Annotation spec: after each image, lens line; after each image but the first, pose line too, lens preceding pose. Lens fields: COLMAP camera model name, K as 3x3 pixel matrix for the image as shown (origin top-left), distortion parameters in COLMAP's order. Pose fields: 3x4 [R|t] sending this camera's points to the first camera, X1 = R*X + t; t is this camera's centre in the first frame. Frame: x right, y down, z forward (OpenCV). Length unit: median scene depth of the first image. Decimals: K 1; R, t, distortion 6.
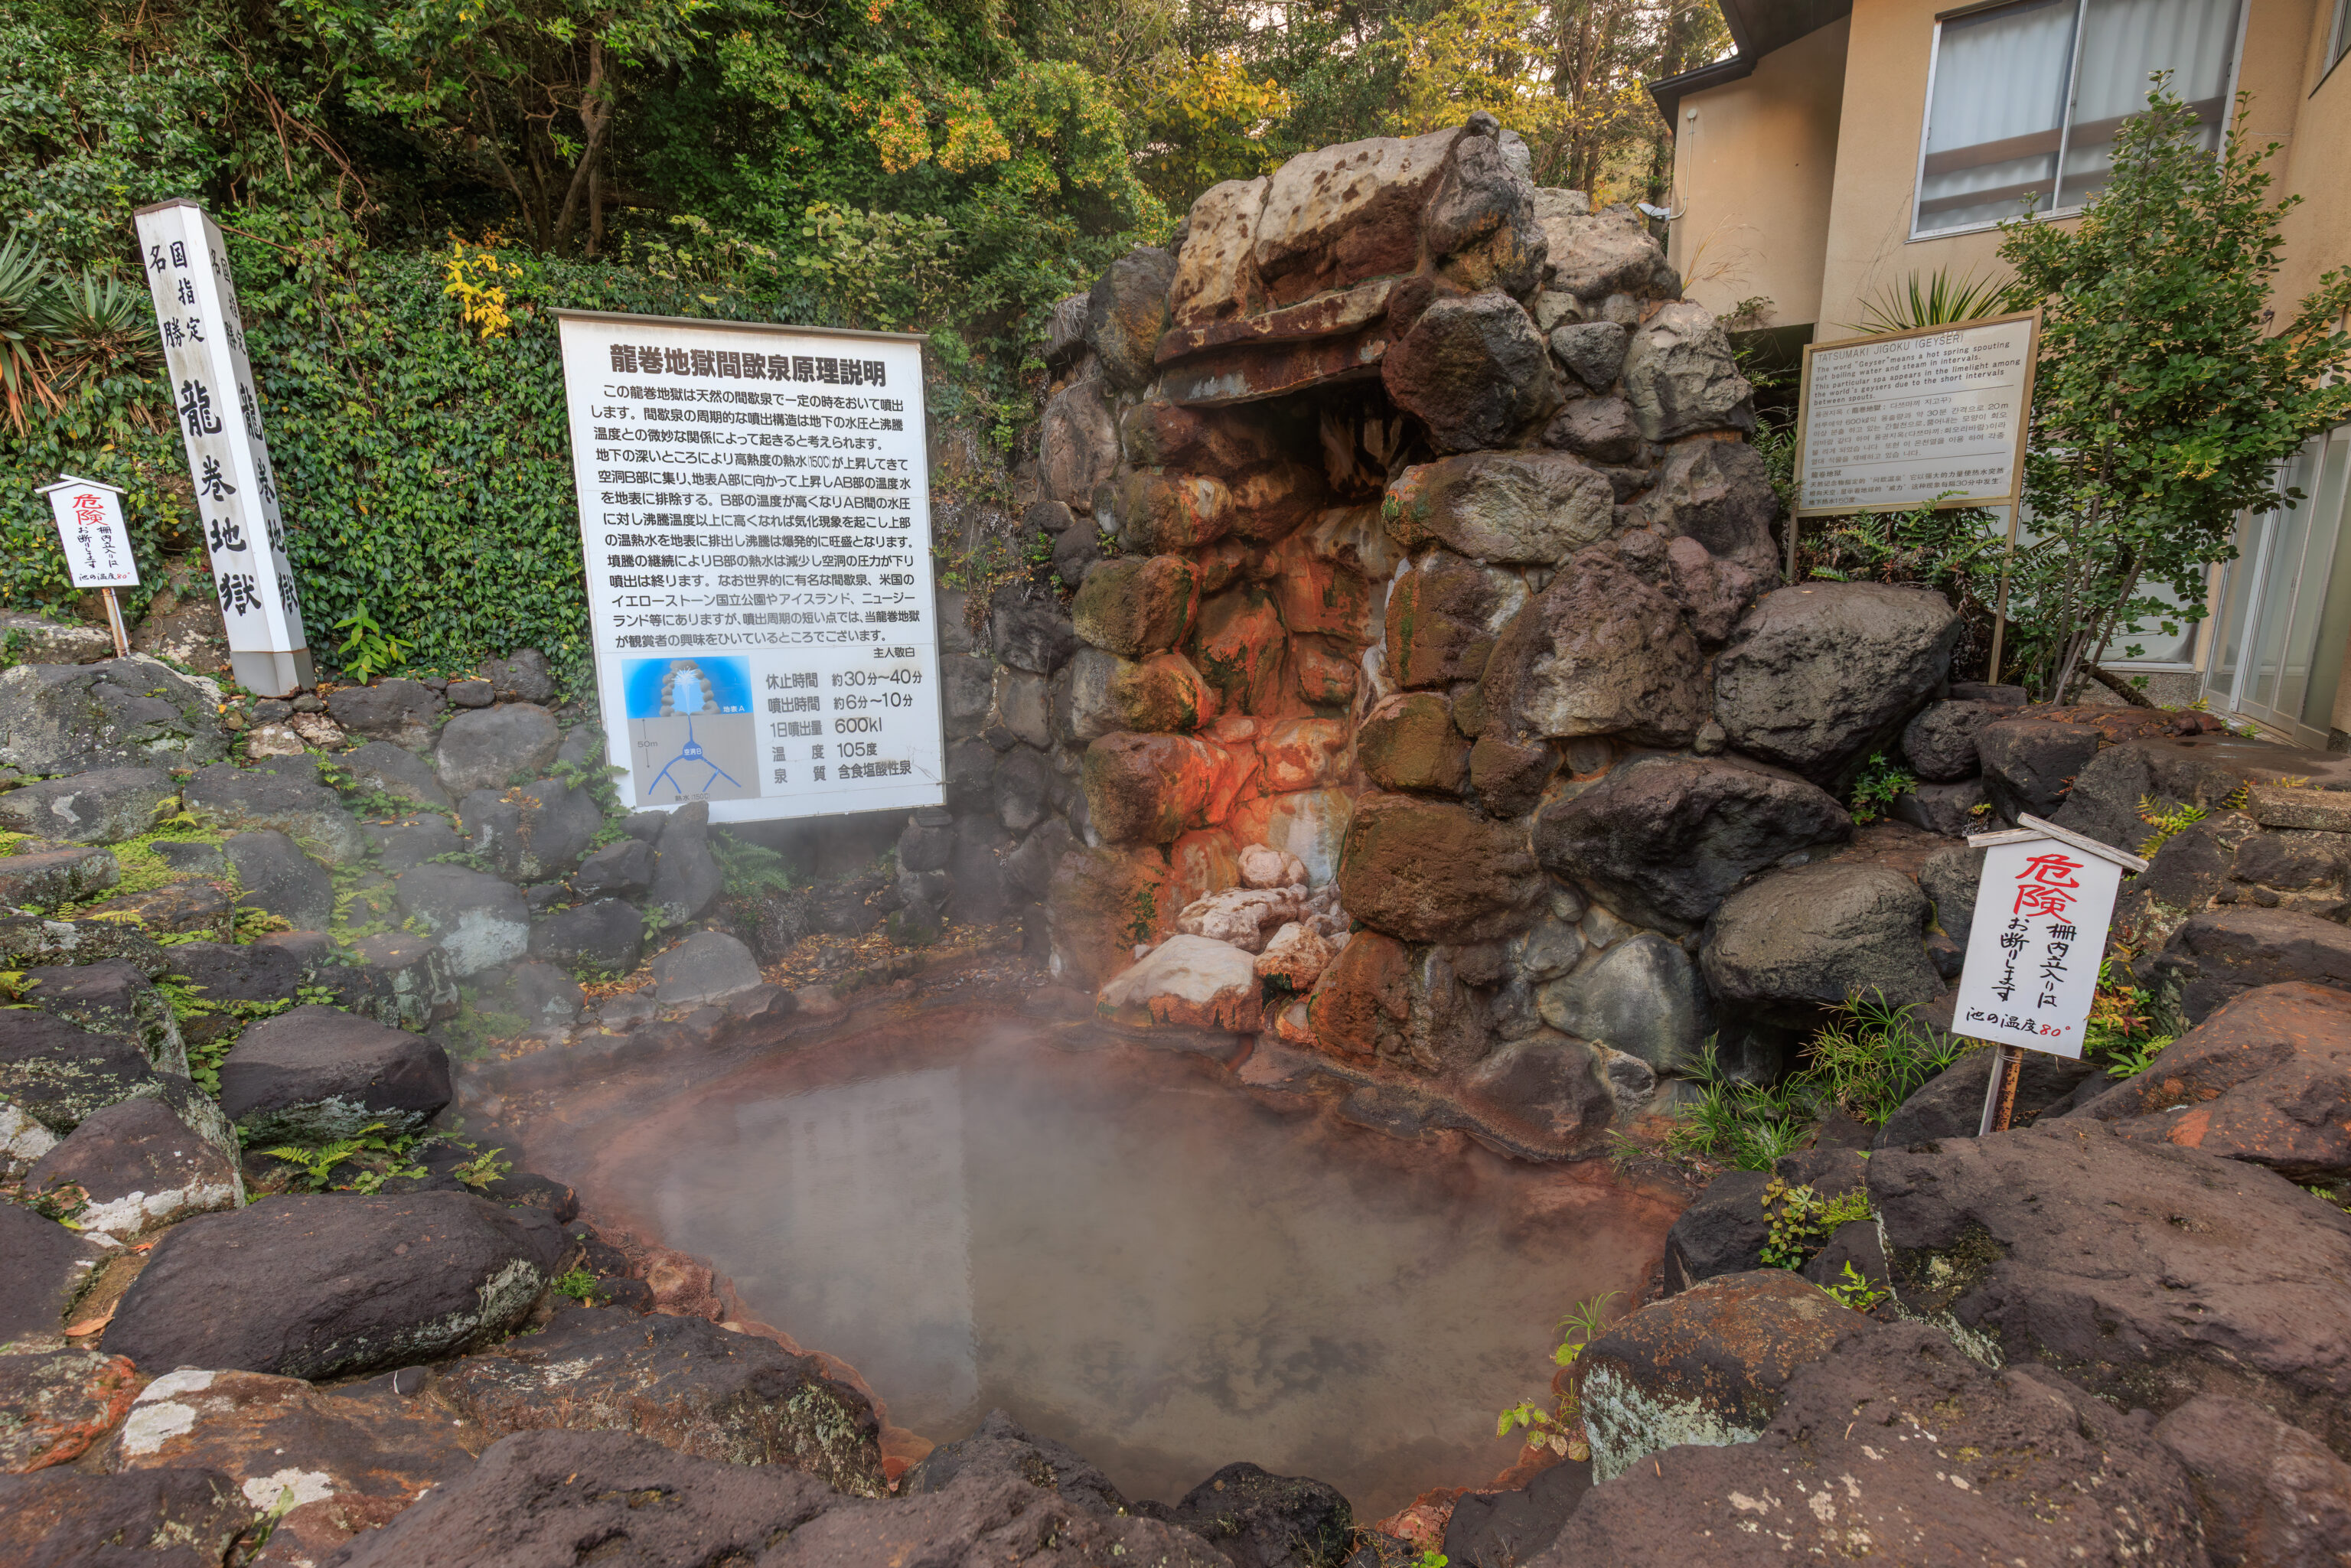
lens RADIAL K [[1043.6, 0, 1178.3], [0, 1043.6, 788.0], [0, 0, 1]] dist [0.011928, -0.007270]
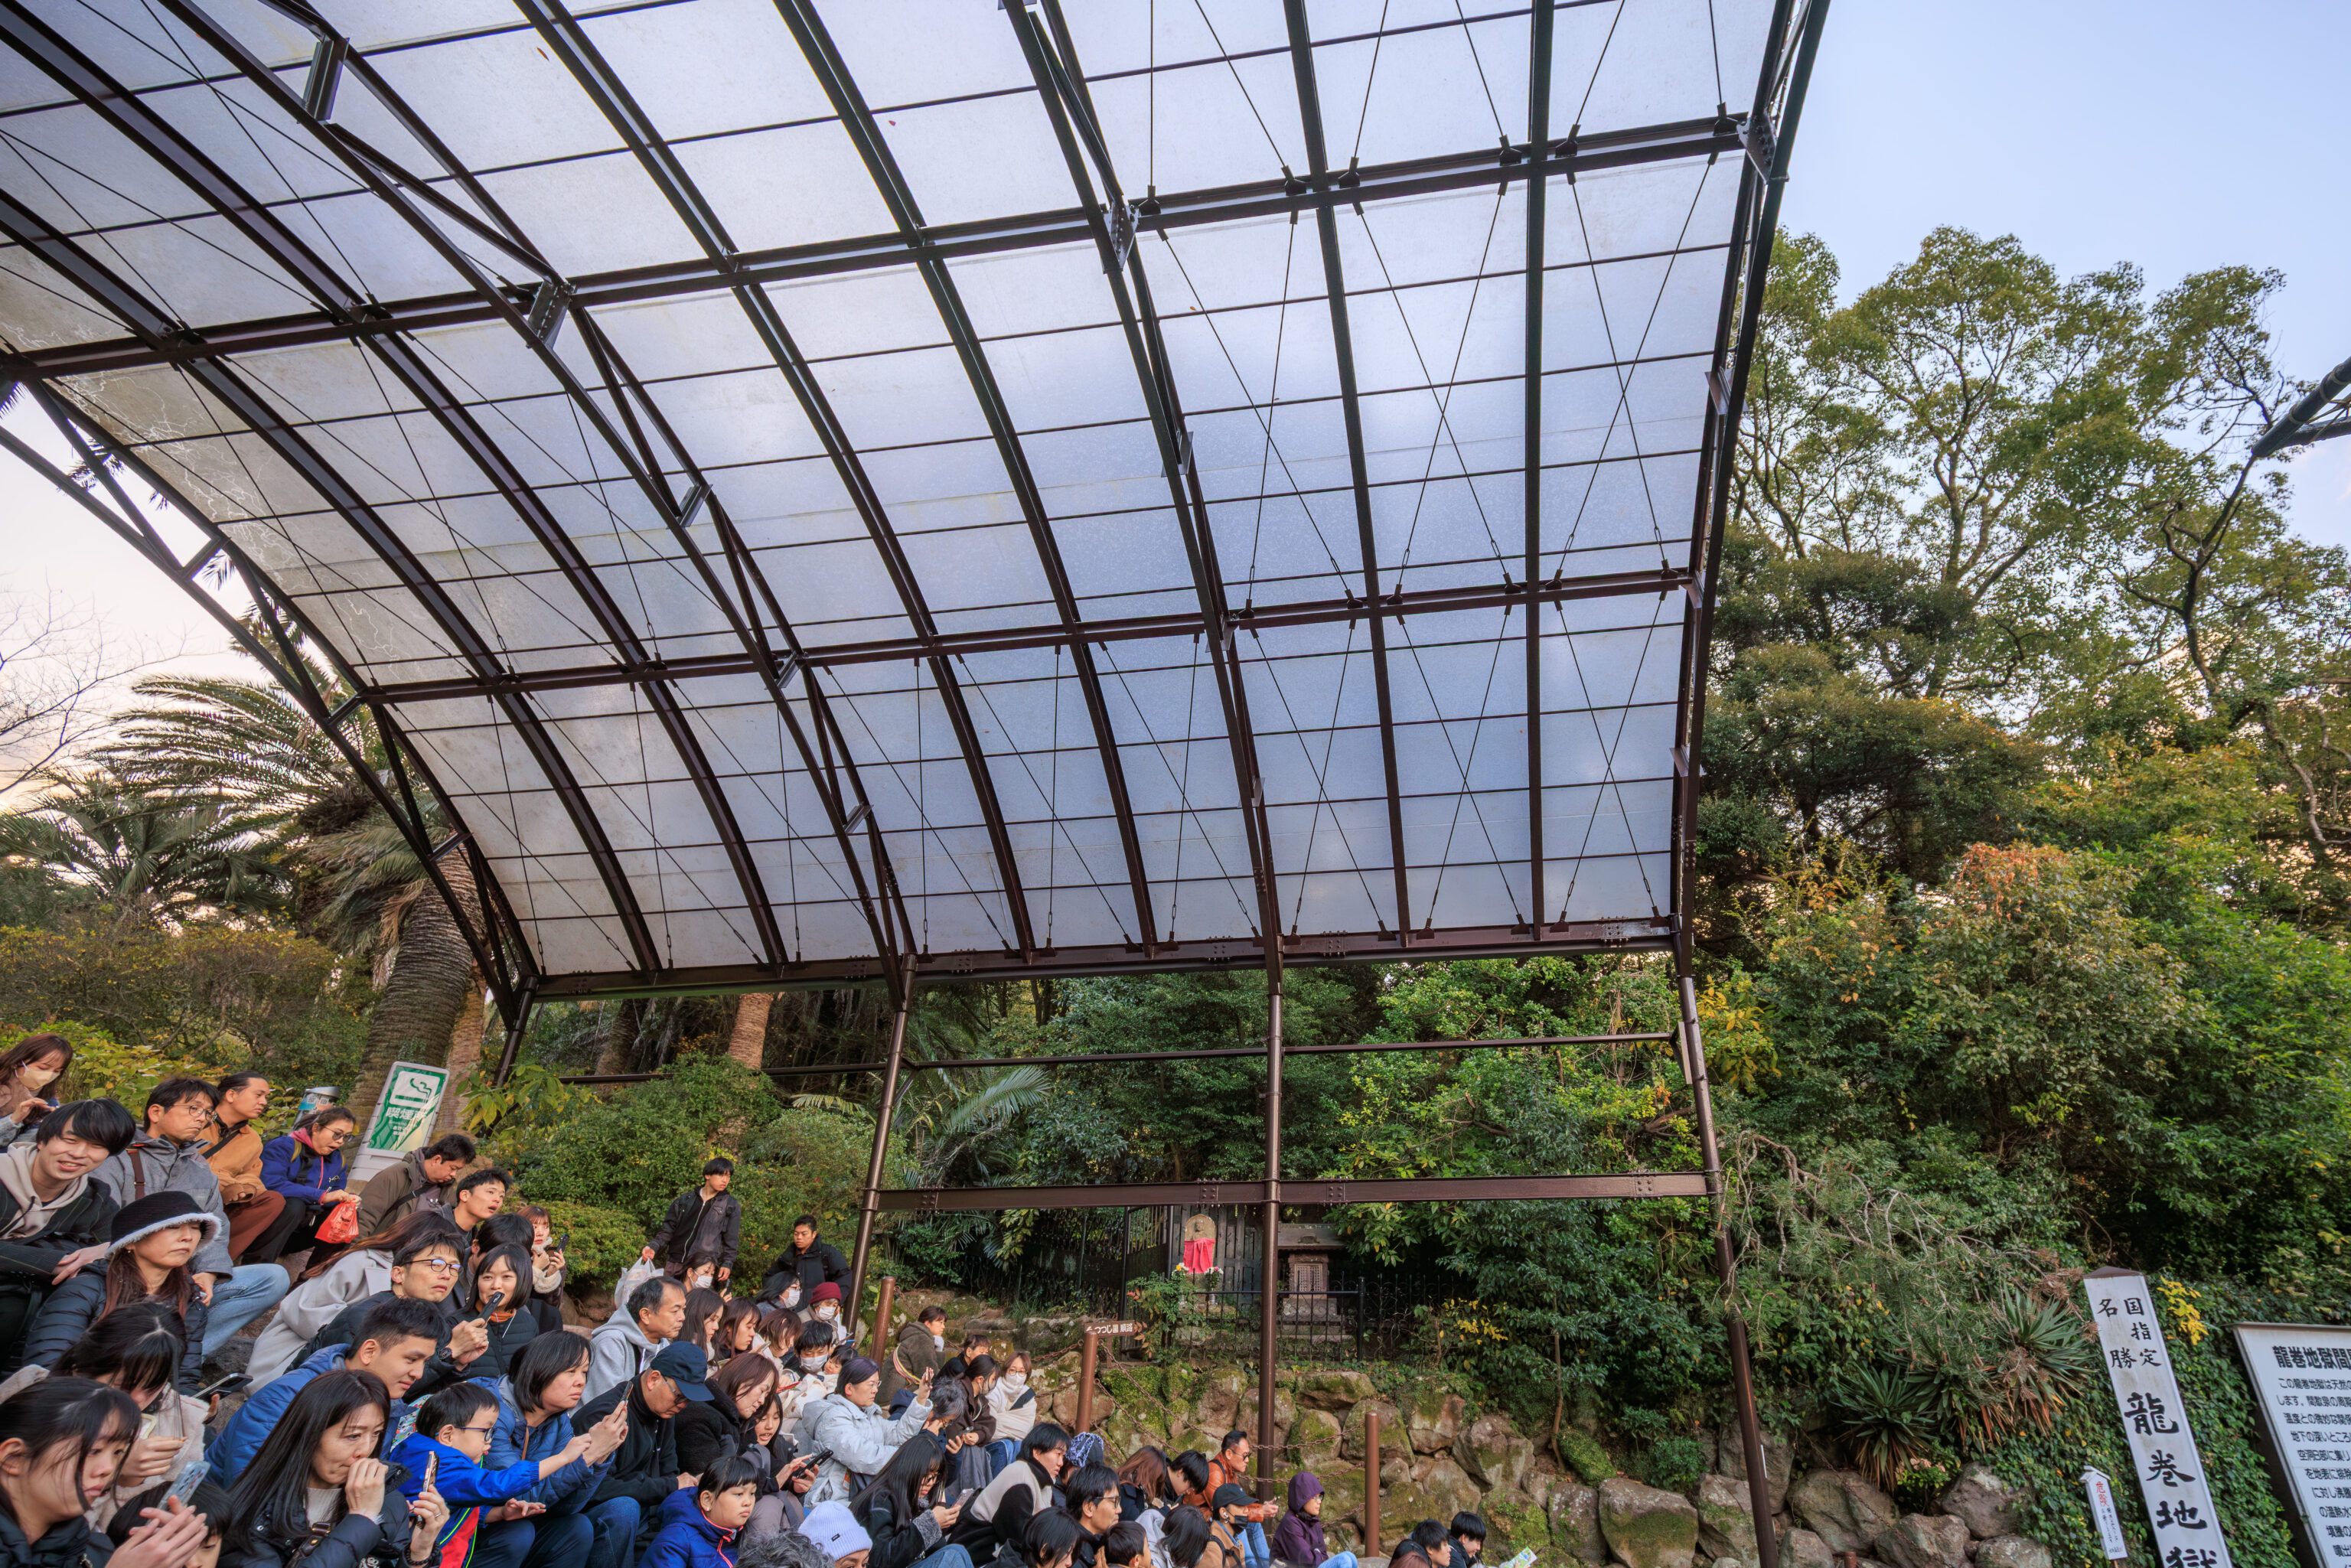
lens RADIAL K [[1159.1, 0, 1323.0], [0, 1159.1, 878.2], [0, 0, 1]] dist [0.000923, -0.000455]
pose [[0.989078, -0.047090, -0.139668, -1.431008], [-0.047614, 0.794706, -0.605125, 0.045492], [0.139491, 0.605166, 0.783784, -0.637652]]
